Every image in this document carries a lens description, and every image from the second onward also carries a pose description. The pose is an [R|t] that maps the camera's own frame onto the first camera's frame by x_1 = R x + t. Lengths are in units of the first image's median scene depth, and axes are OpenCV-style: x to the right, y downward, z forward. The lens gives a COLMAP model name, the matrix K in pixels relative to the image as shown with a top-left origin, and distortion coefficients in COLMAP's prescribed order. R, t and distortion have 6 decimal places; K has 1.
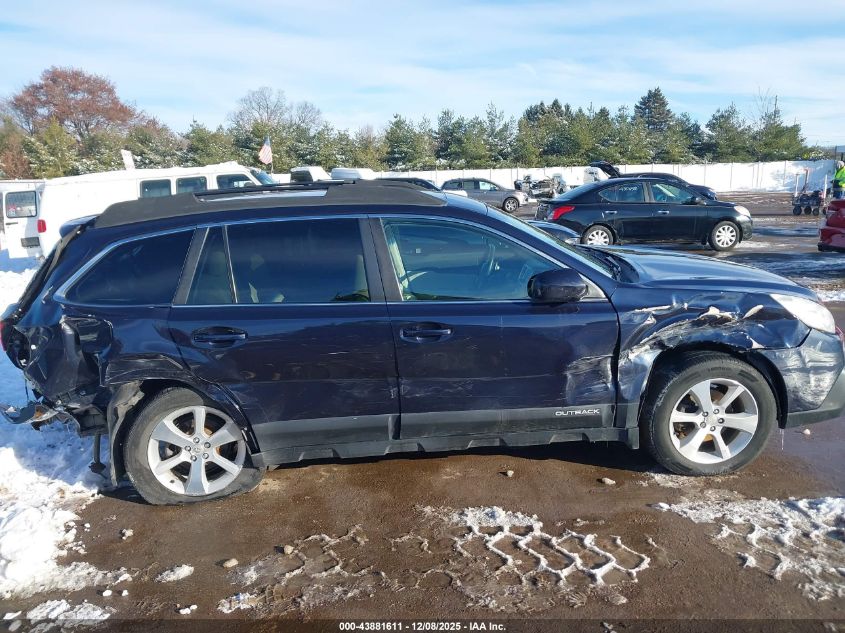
lens RADIAL K [[662.4, 0, 422.5], [0, 662.4, 316.5], [0, 0, 1]] dist [-0.005575, -0.008881]
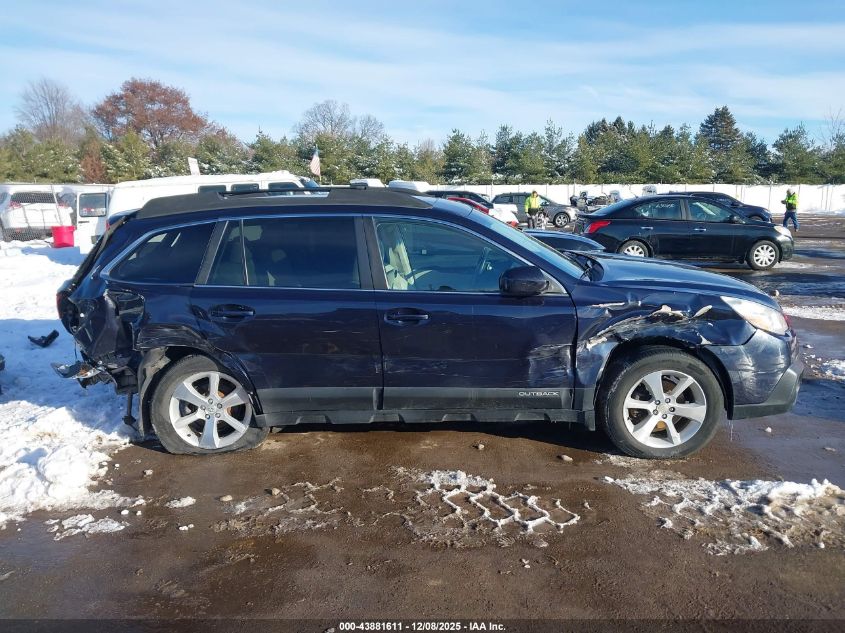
lens RADIAL K [[662.4, 0, 422.5], [0, 662.4, 316.5], [0, 0, 1]] dist [-0.005575, -0.008881]
pose [[0.995545, 0.040565, -0.085112, 0.126770], [-0.042270, 0.998938, -0.018324, 0.041699], [0.084279, 0.021840, 0.996203, -0.144904]]
